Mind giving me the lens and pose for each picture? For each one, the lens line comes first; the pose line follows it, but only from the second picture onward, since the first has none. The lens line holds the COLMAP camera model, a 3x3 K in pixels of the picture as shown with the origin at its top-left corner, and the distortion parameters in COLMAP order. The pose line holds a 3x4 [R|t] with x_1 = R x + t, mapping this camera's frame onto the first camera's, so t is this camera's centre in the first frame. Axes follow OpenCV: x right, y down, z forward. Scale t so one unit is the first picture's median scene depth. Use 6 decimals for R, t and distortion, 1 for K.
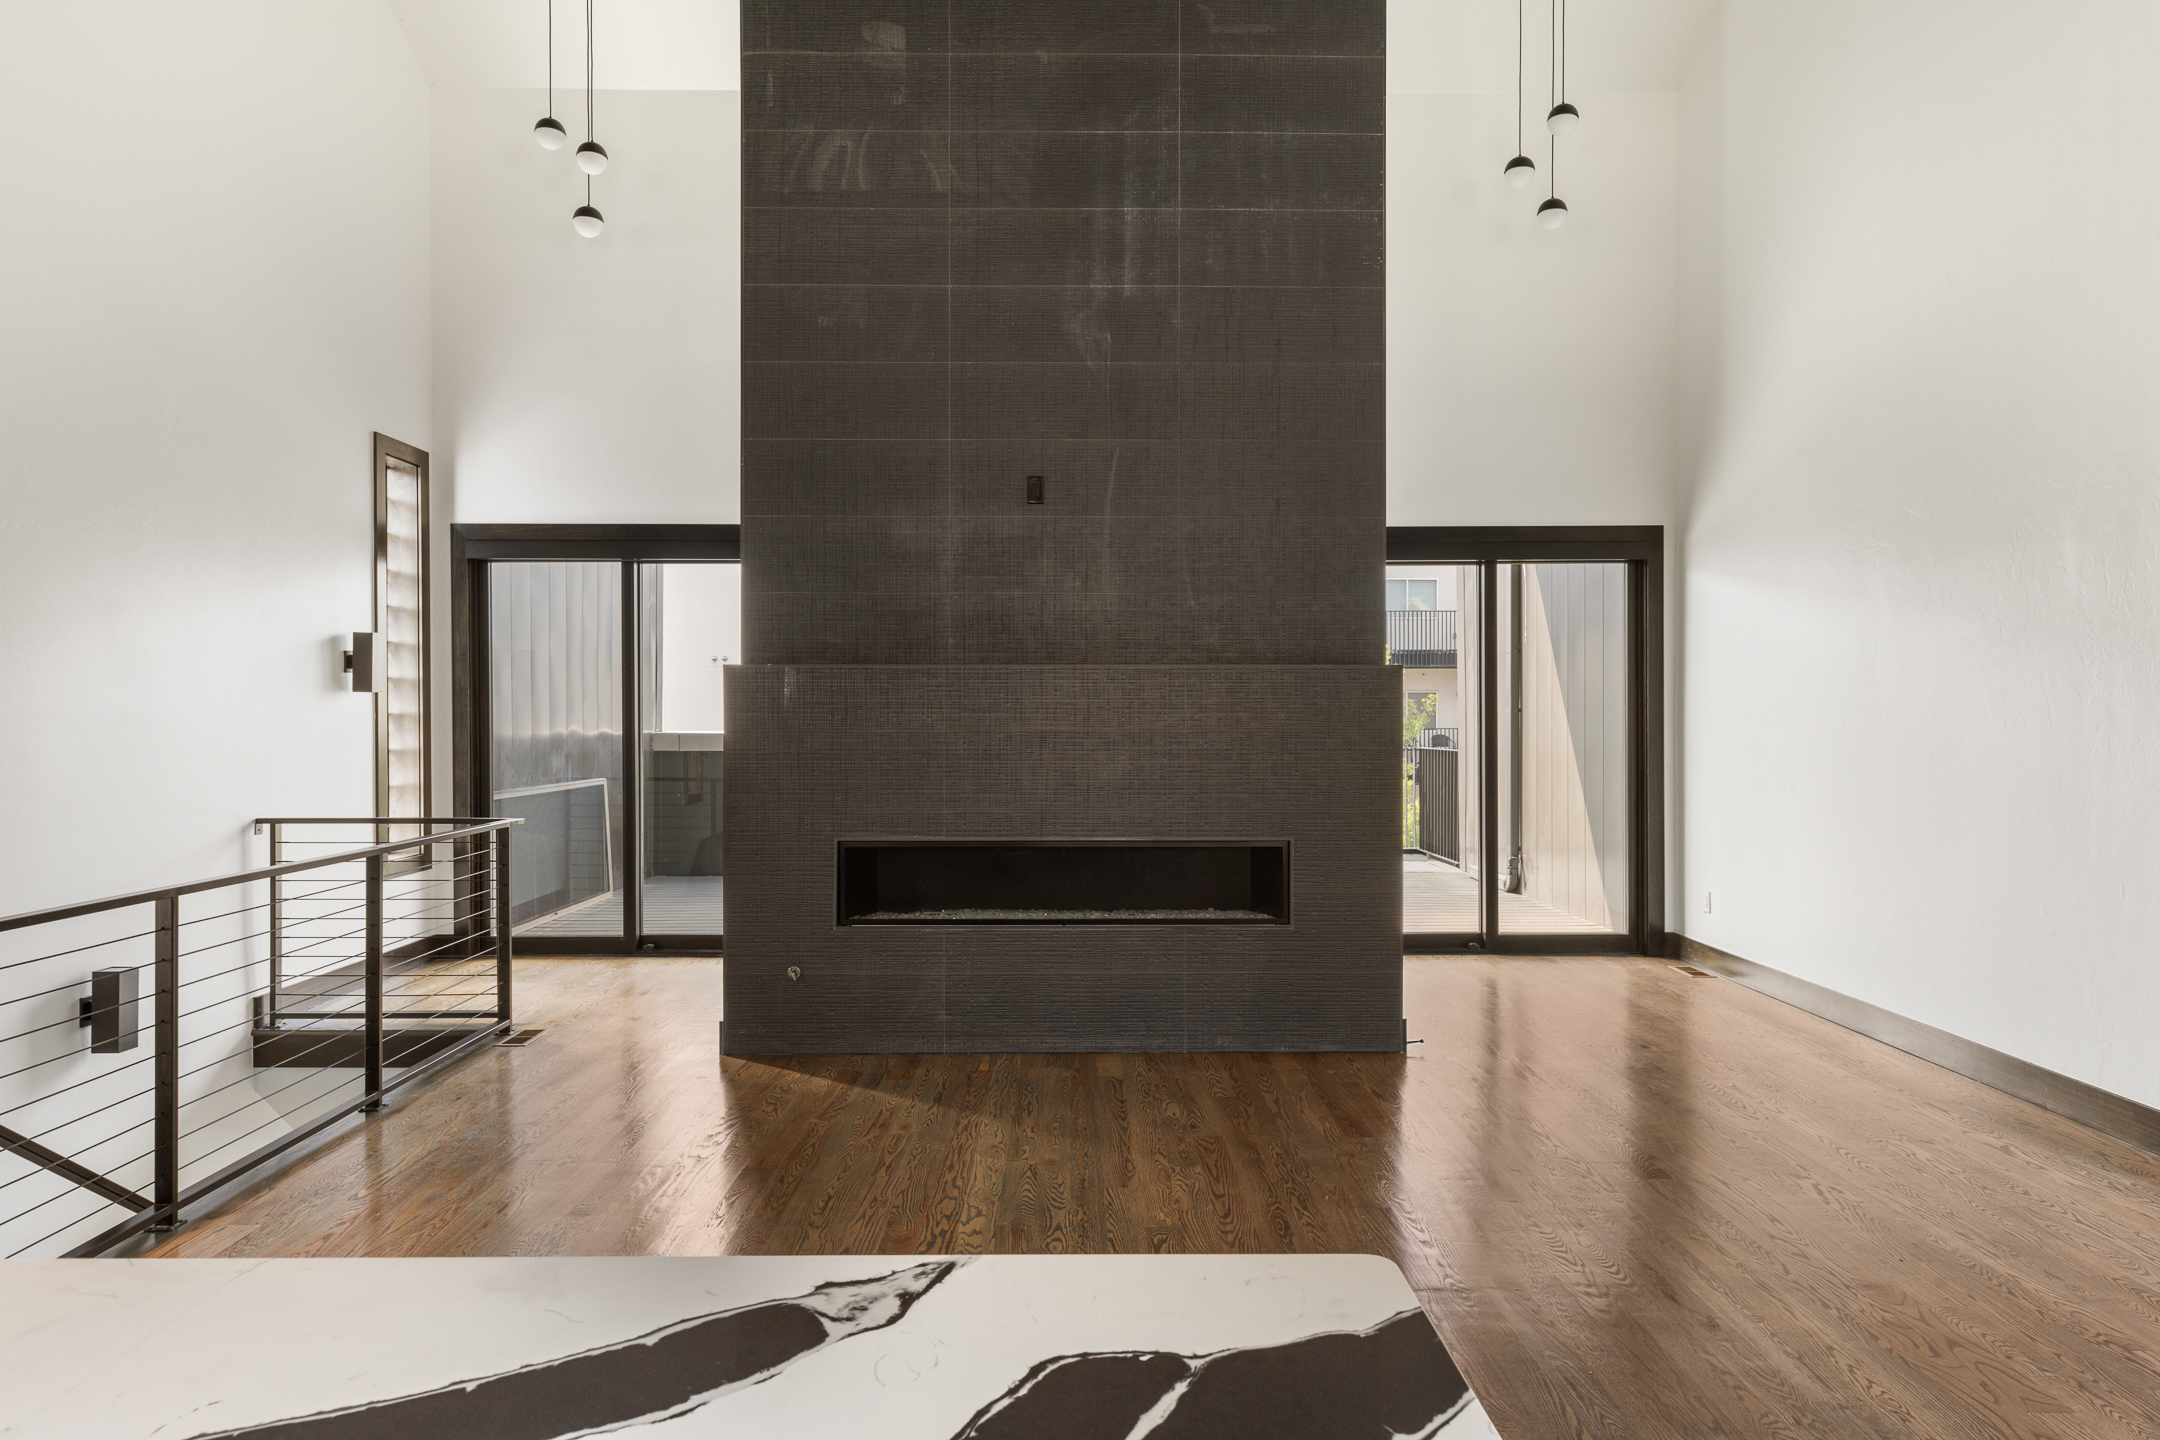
lens RADIAL K [[1377.3, 0, 1079.7], [0, 1377.3, 729.2], [0, 0, 1]] dist [0.001929, 0.002205]
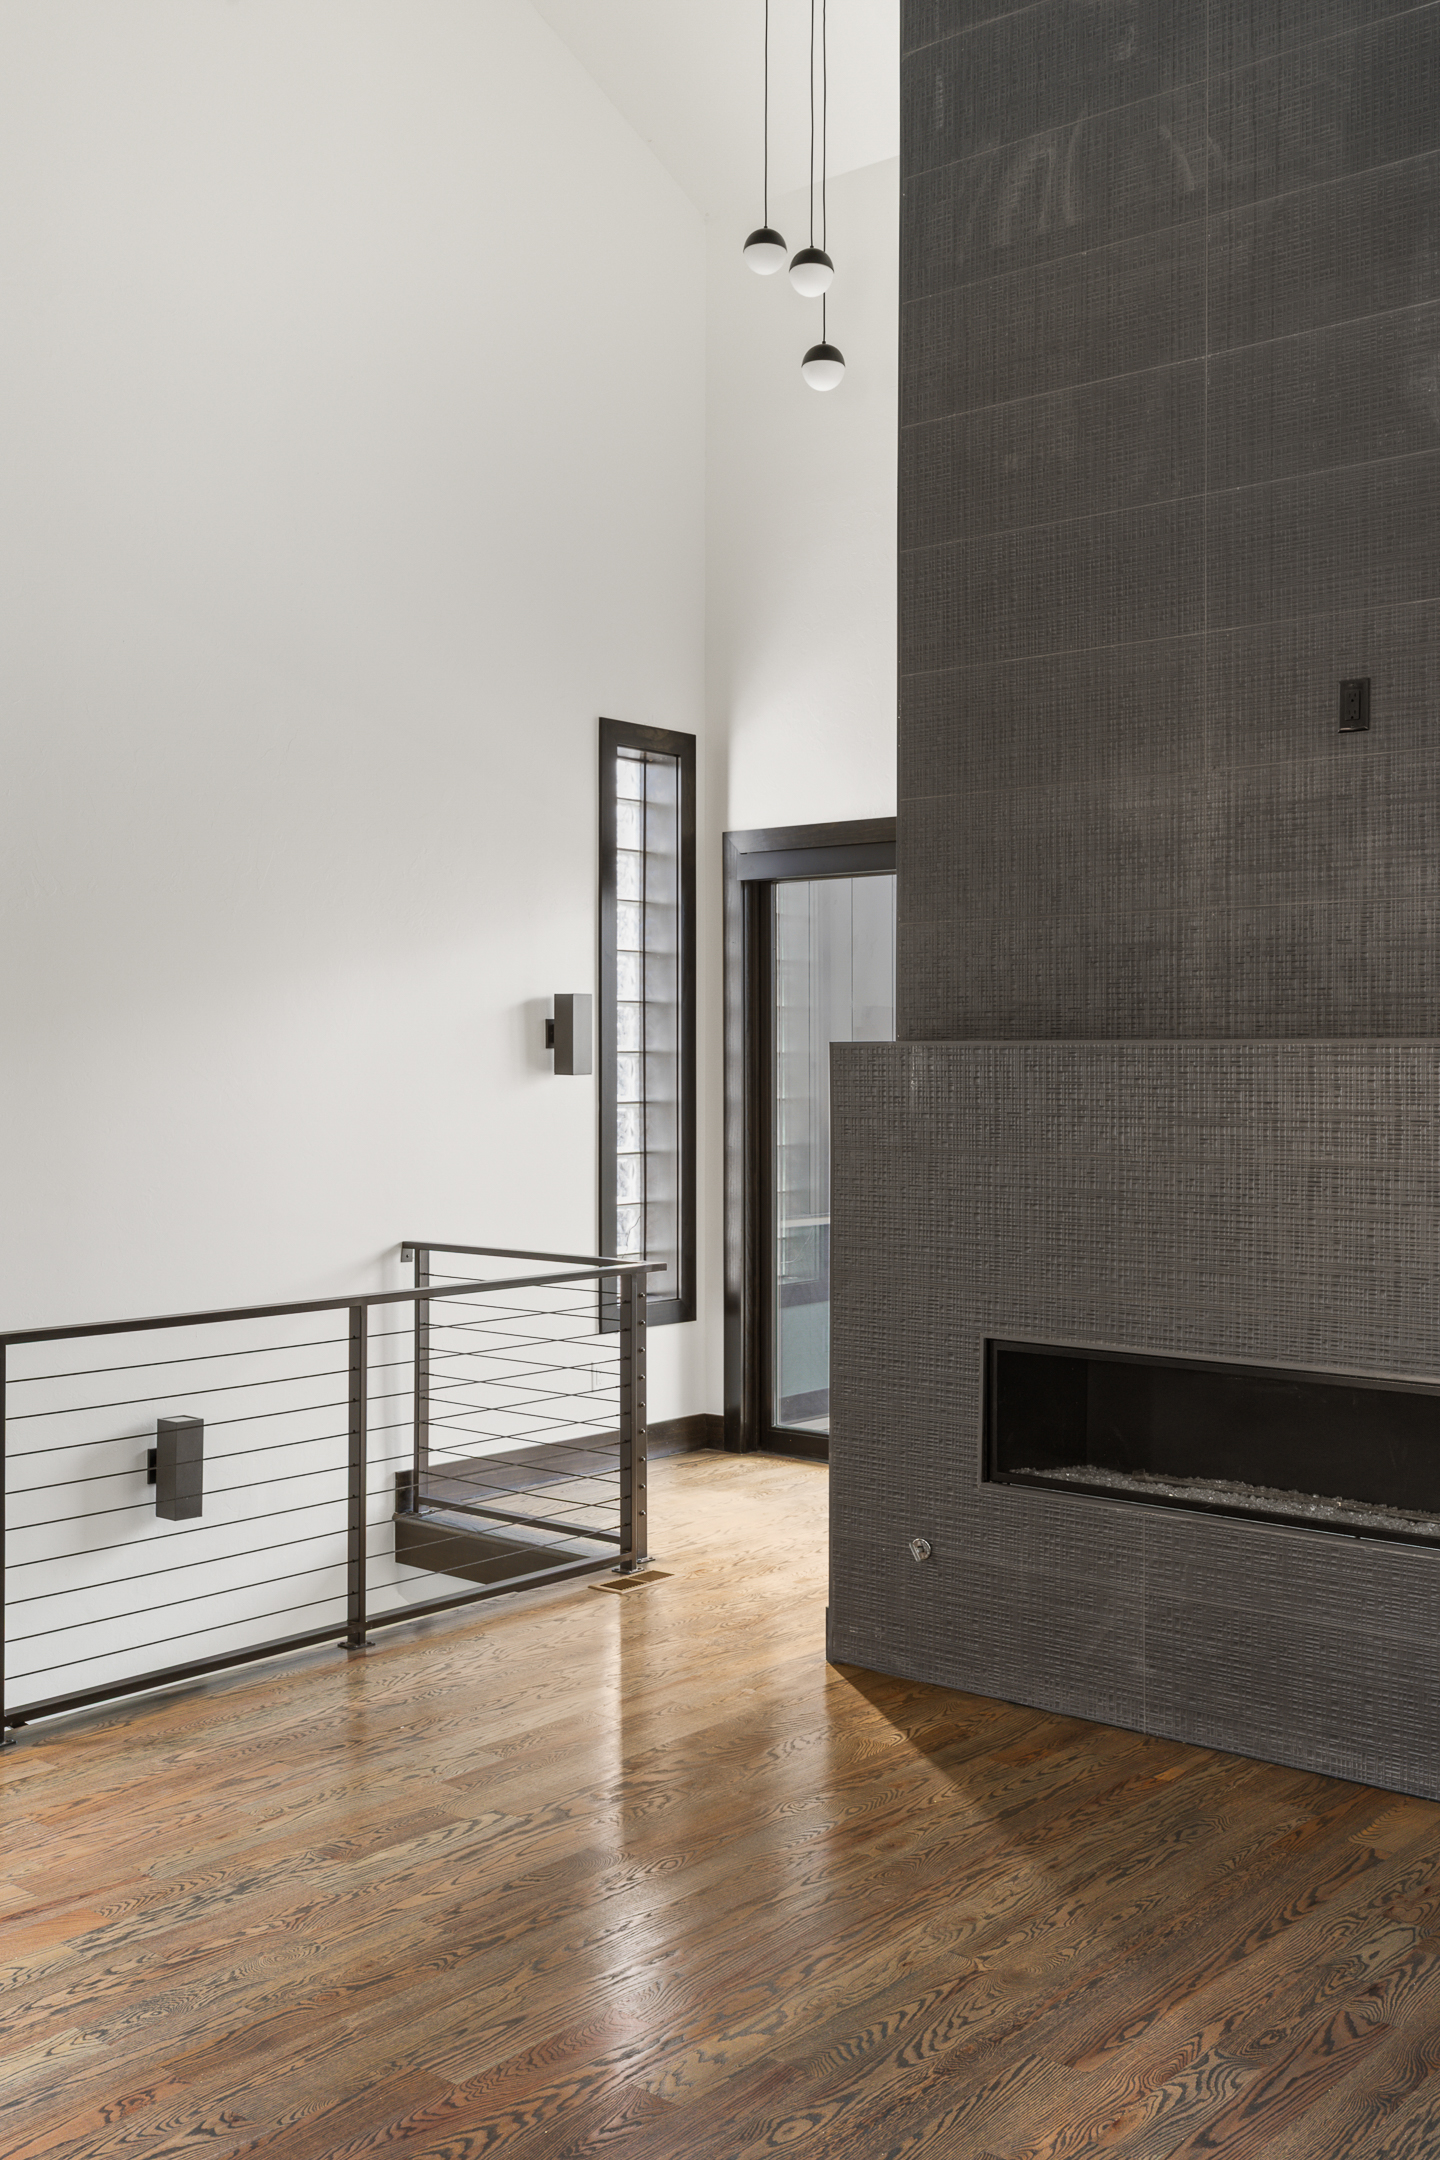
lens RADIAL K [[2171.0, 0, 719.9], [0, 2171.0, 1083.7], [0, 0, 1]] dist [0.002172, 0.000000]
pose [[0.735234, 0.008779, -0.677756, 0.360423], [-0.009719, 0.999950, 0.002409, -0.028623], [0.677743, 0.004816, 0.735283, 0.225457]]
